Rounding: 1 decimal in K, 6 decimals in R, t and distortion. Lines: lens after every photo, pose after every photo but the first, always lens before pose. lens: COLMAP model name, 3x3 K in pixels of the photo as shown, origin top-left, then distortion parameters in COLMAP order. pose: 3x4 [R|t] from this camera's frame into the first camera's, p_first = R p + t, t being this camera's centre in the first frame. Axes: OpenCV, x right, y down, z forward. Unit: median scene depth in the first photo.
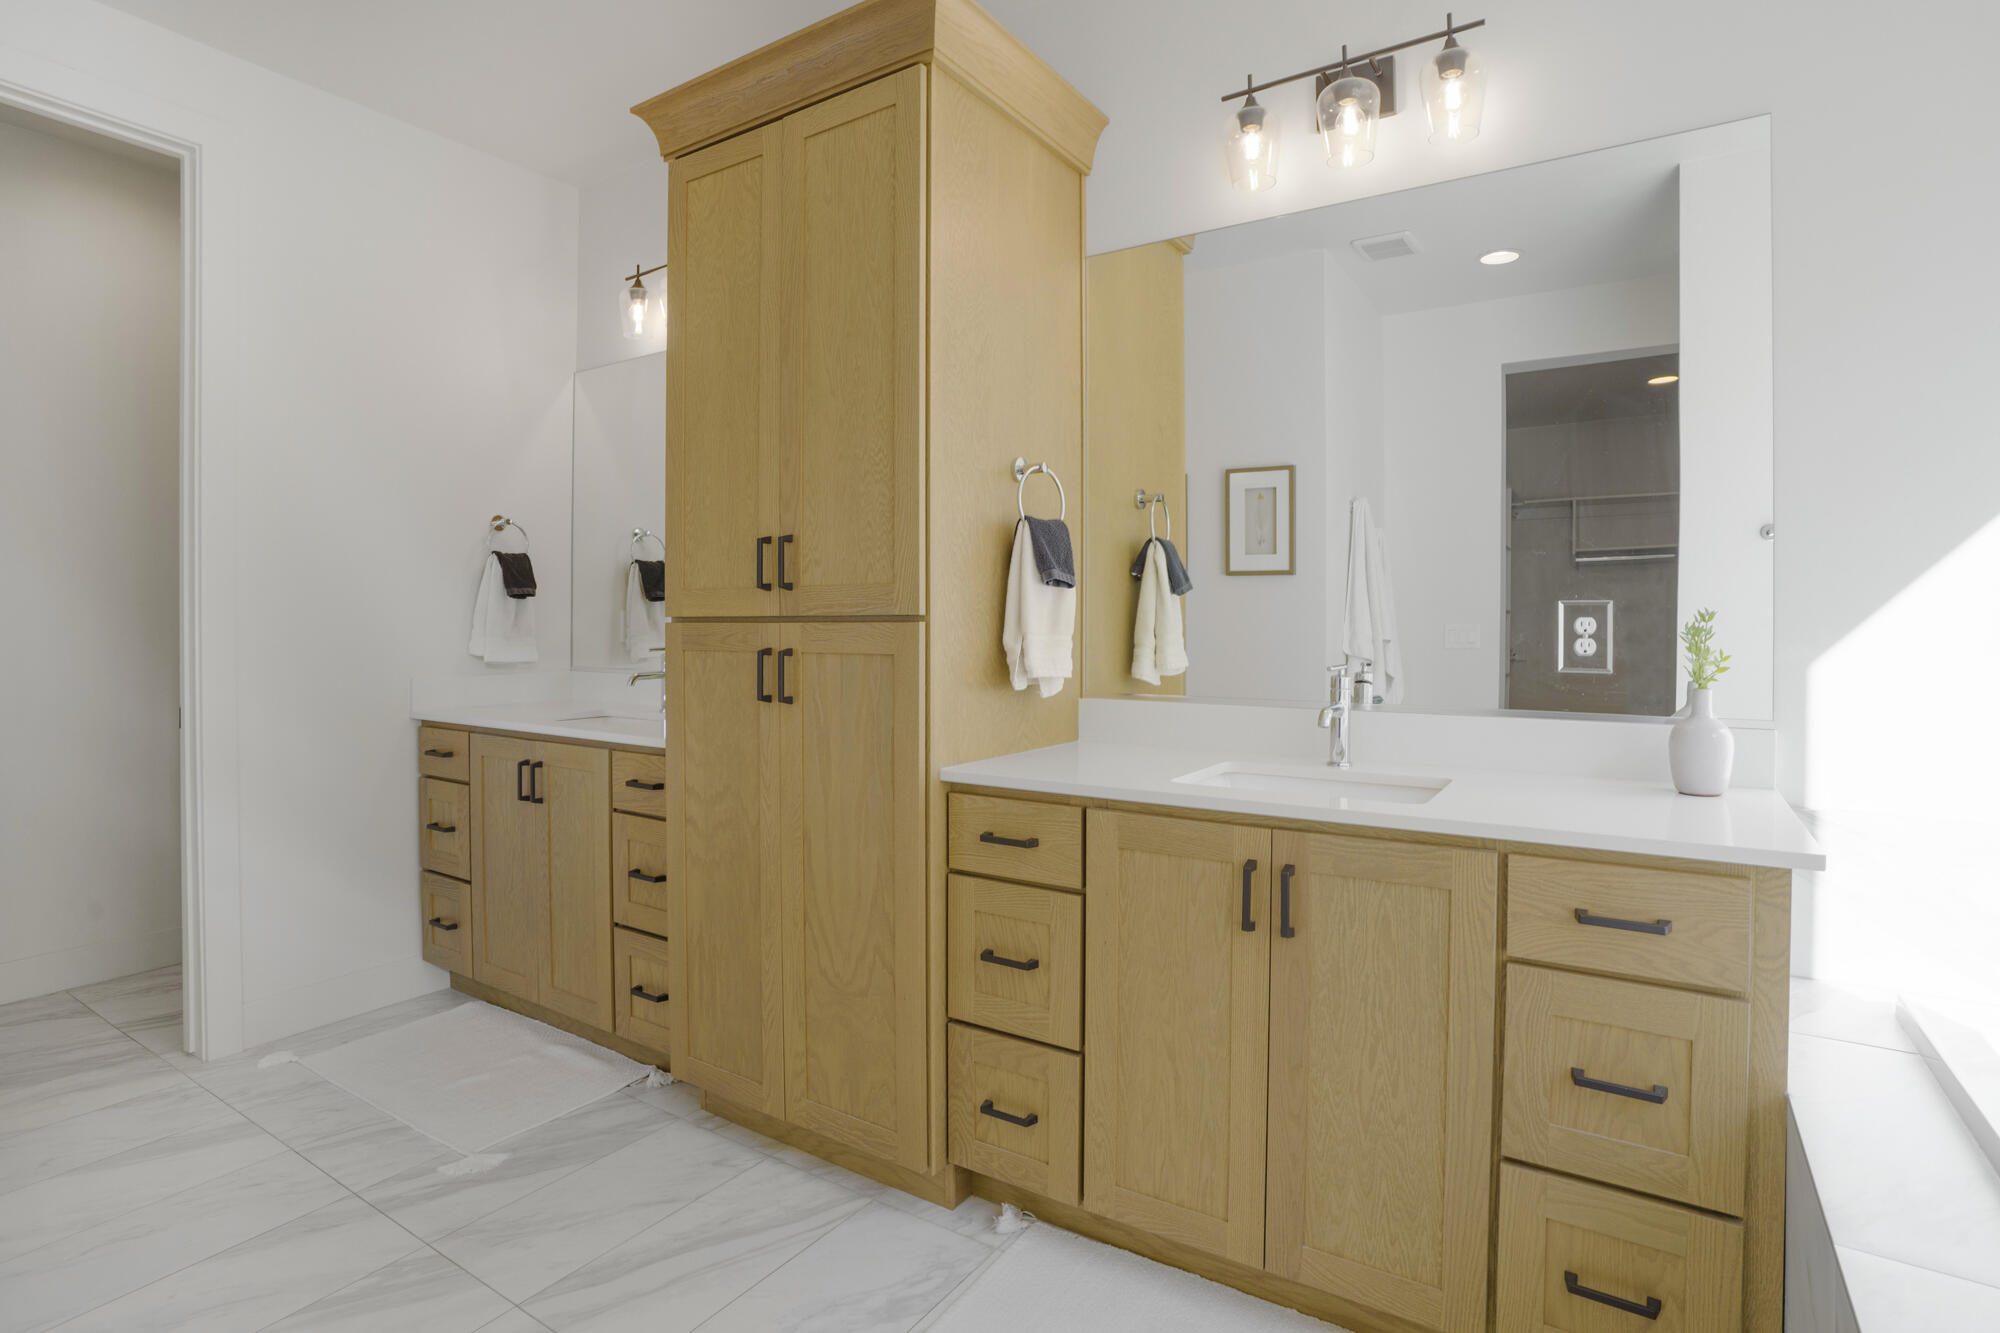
lens RADIAL K [[973.6, 0, 1004.5], [0, 973.6, 647.5], [0, 0, 1]] dist [-0.073220, 0.027638]
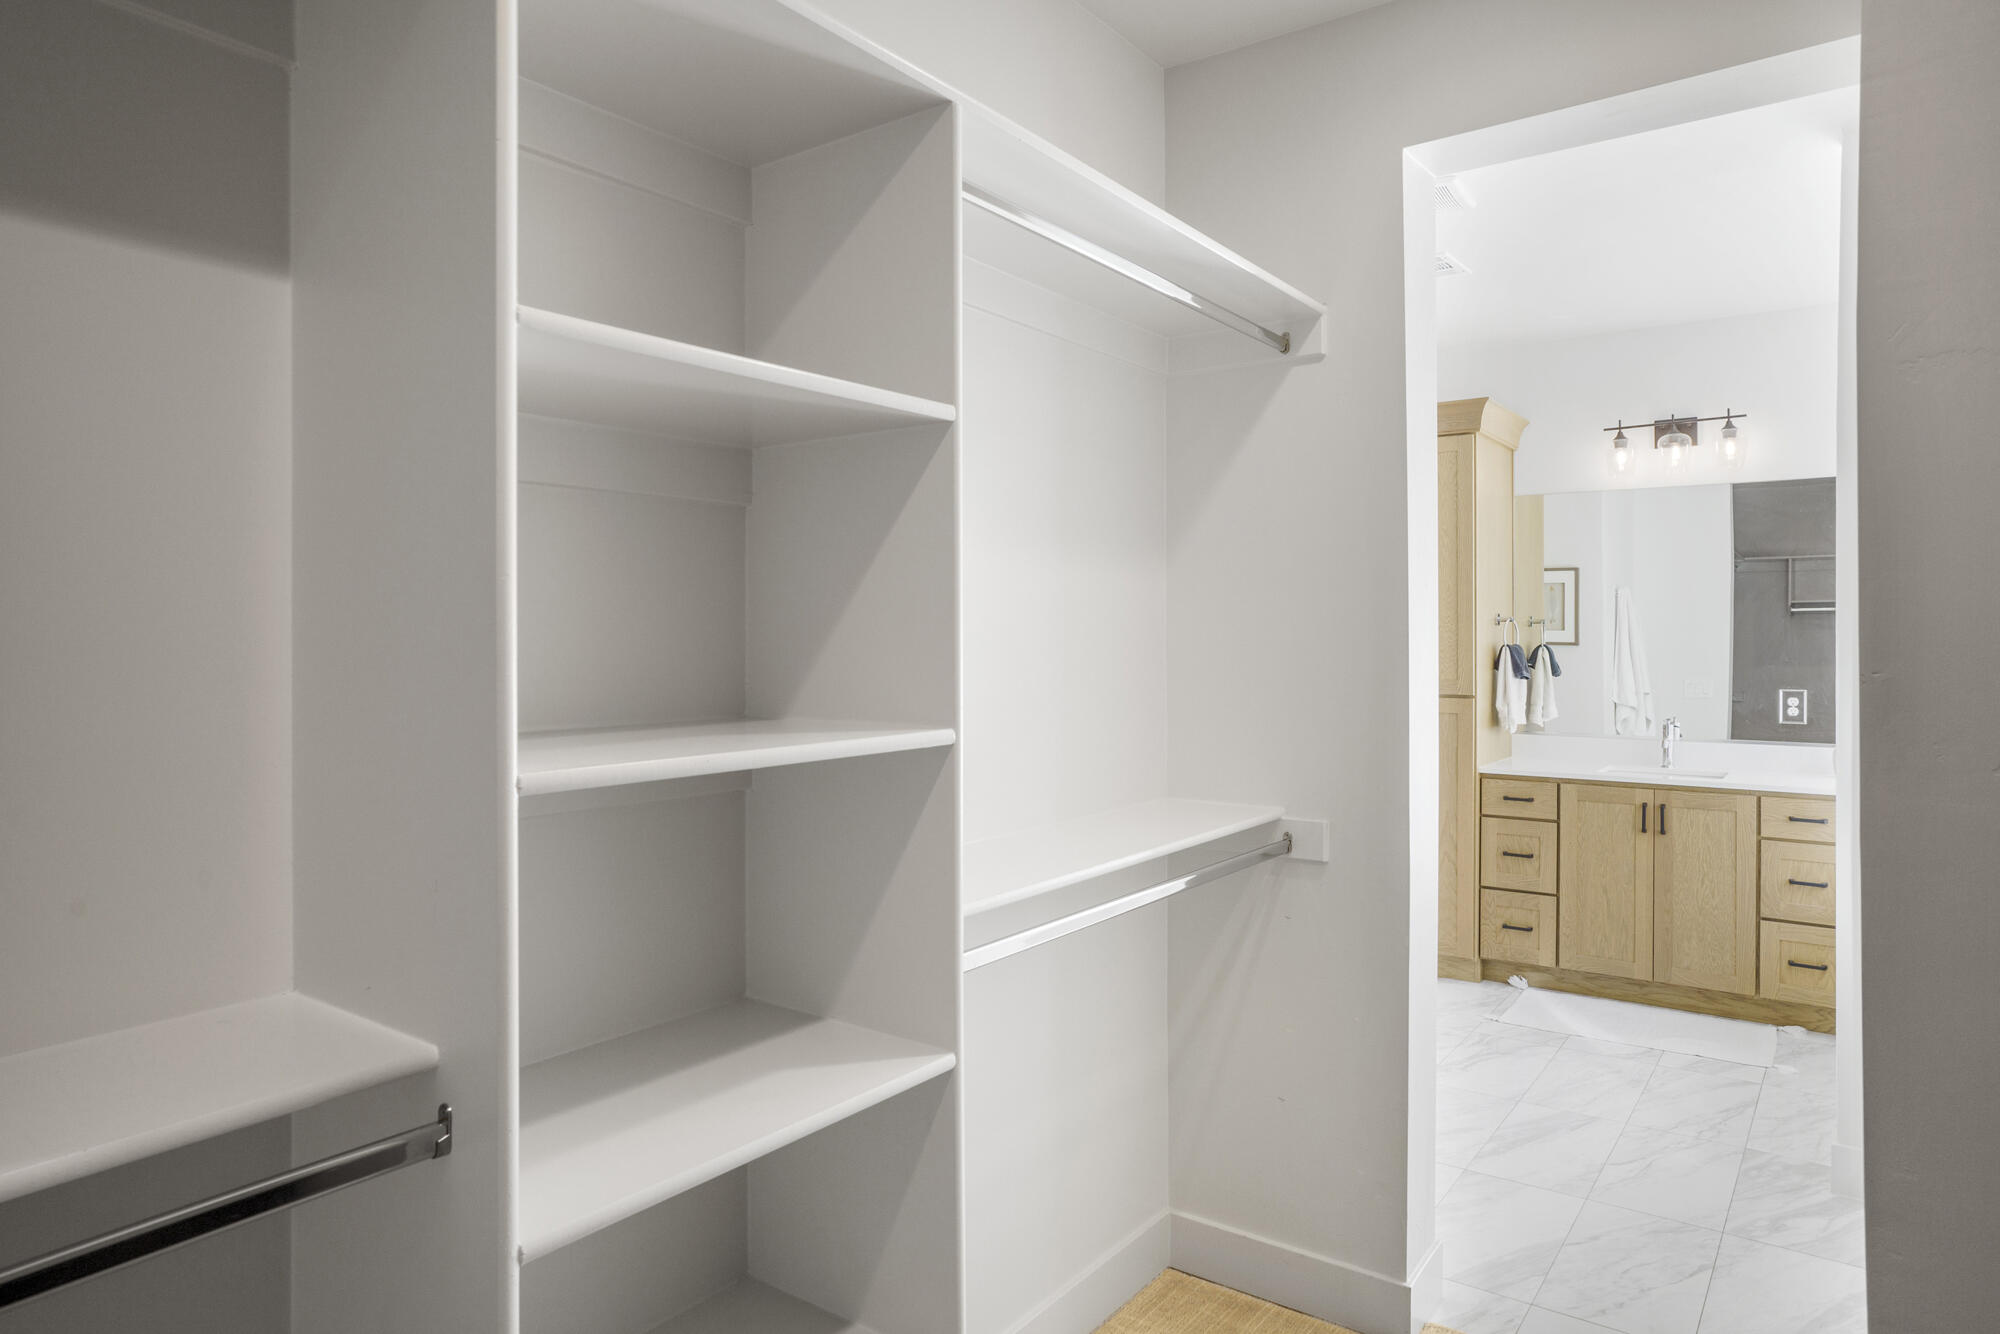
lens RADIAL K [[1180.6, 0, 1004.6], [0, 1180.6, 658.5], [0, 0, 1]] dist [-0.043485, 0.035430]
pose [[0.998524, 0.000608, -0.054301, -1.025463], [-0.001080, 0.999962, -0.008668, -0.095031], [0.054294, 0.008714, 0.998487, -1.727806]]
